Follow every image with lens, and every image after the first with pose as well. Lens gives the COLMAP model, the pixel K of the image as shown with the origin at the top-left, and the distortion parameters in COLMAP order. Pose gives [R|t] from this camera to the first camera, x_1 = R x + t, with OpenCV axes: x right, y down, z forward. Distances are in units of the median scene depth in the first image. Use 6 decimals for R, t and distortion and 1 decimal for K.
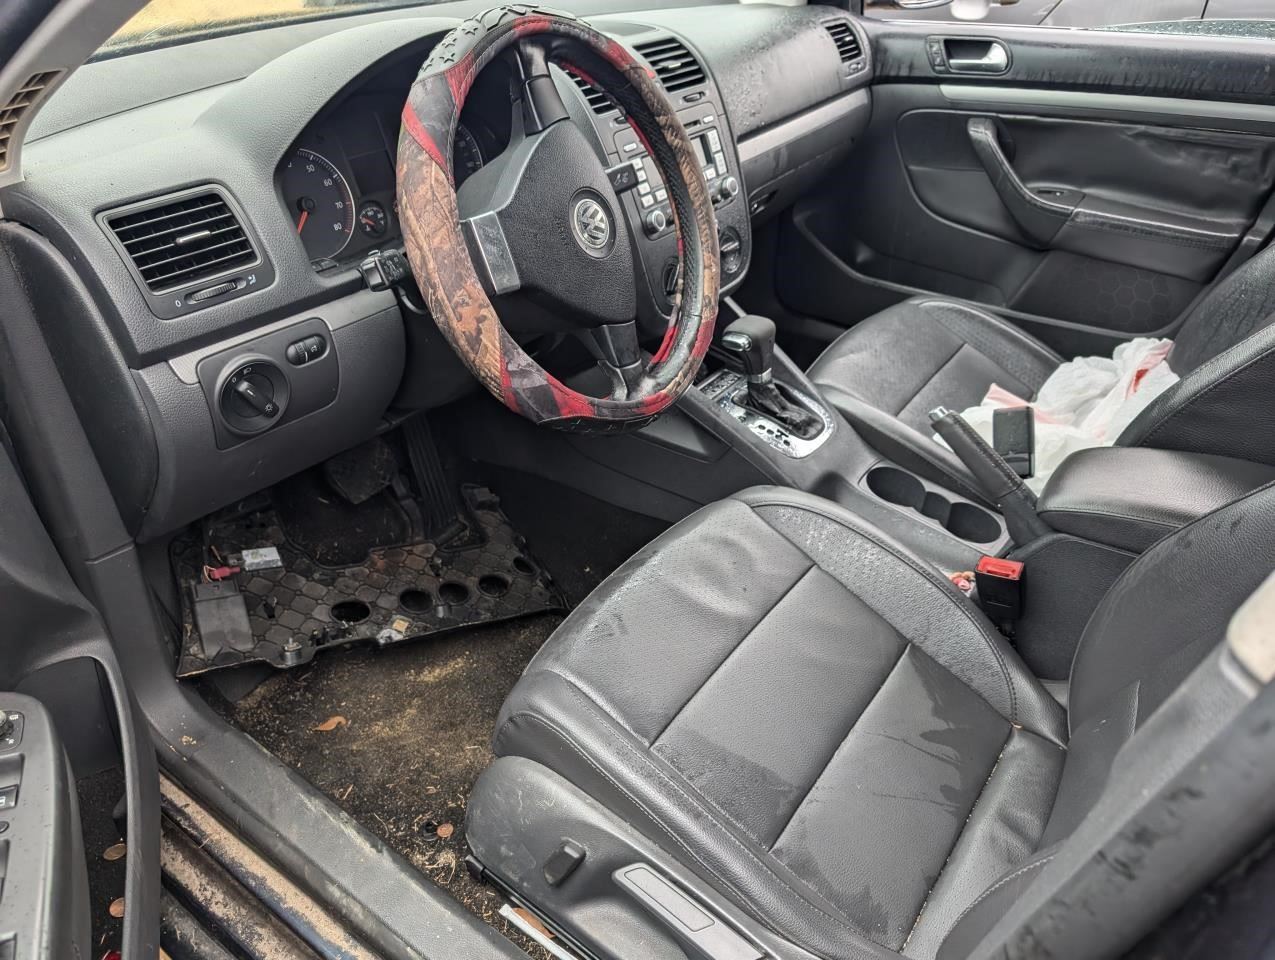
lens RADIAL K [[896.1, 0, 638.5], [0, 896.1, 482.9], [0, 0, 1]] dist [-0.008398, -0.003252]
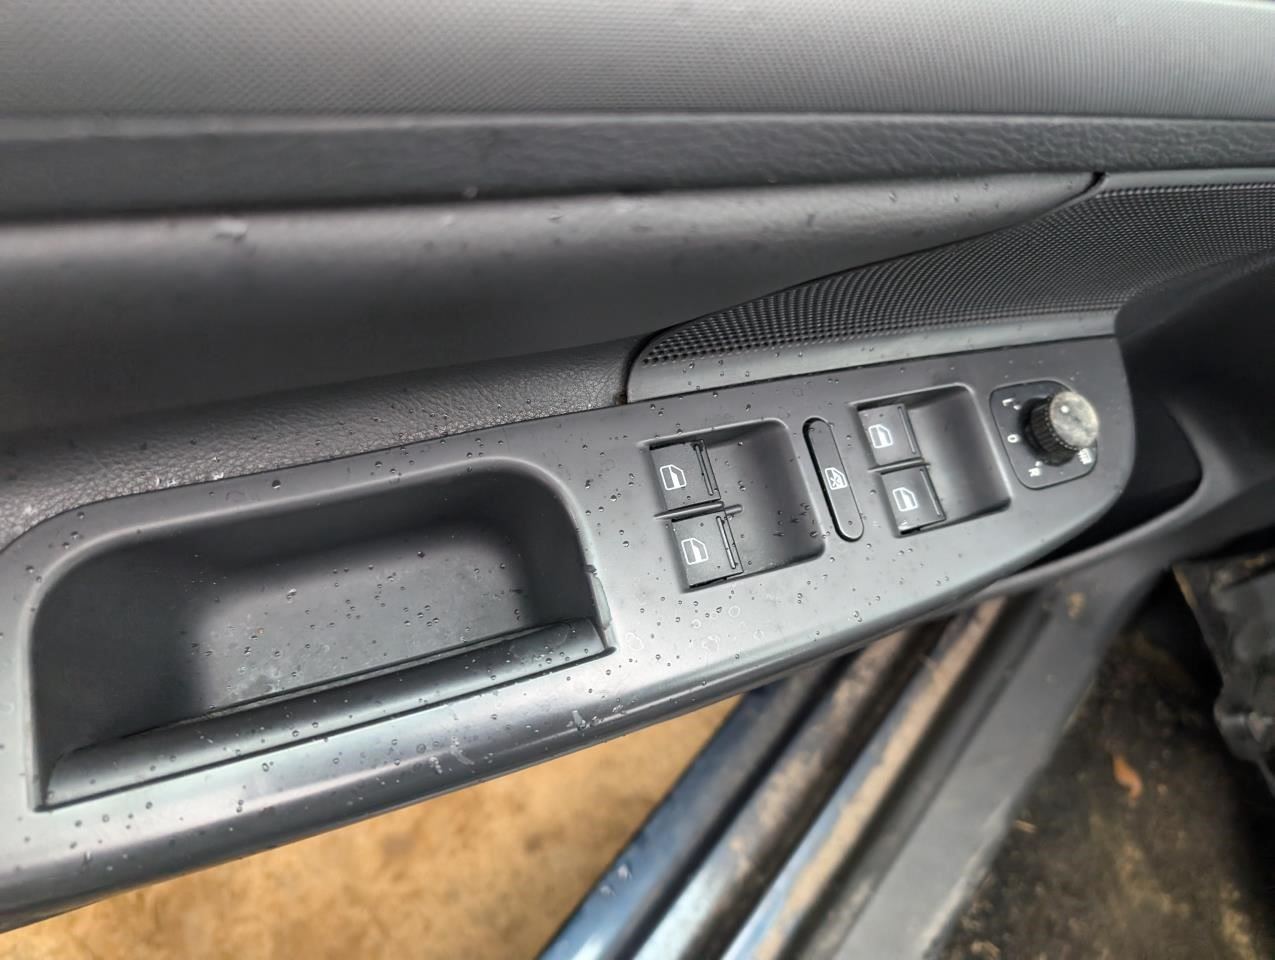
lens RADIAL K [[896.1, 0, 636.0], [0, 896.1, 477.3], [0, 0, 1]] dist [-0.008398, -0.003252]
pose [[-0.094817, 0.894506, -0.436884, -0.434747], [-0.735197, 0.232971, 0.636560, 0.128389], [0.671189, 0.381553, 0.635549, 0.502825]]
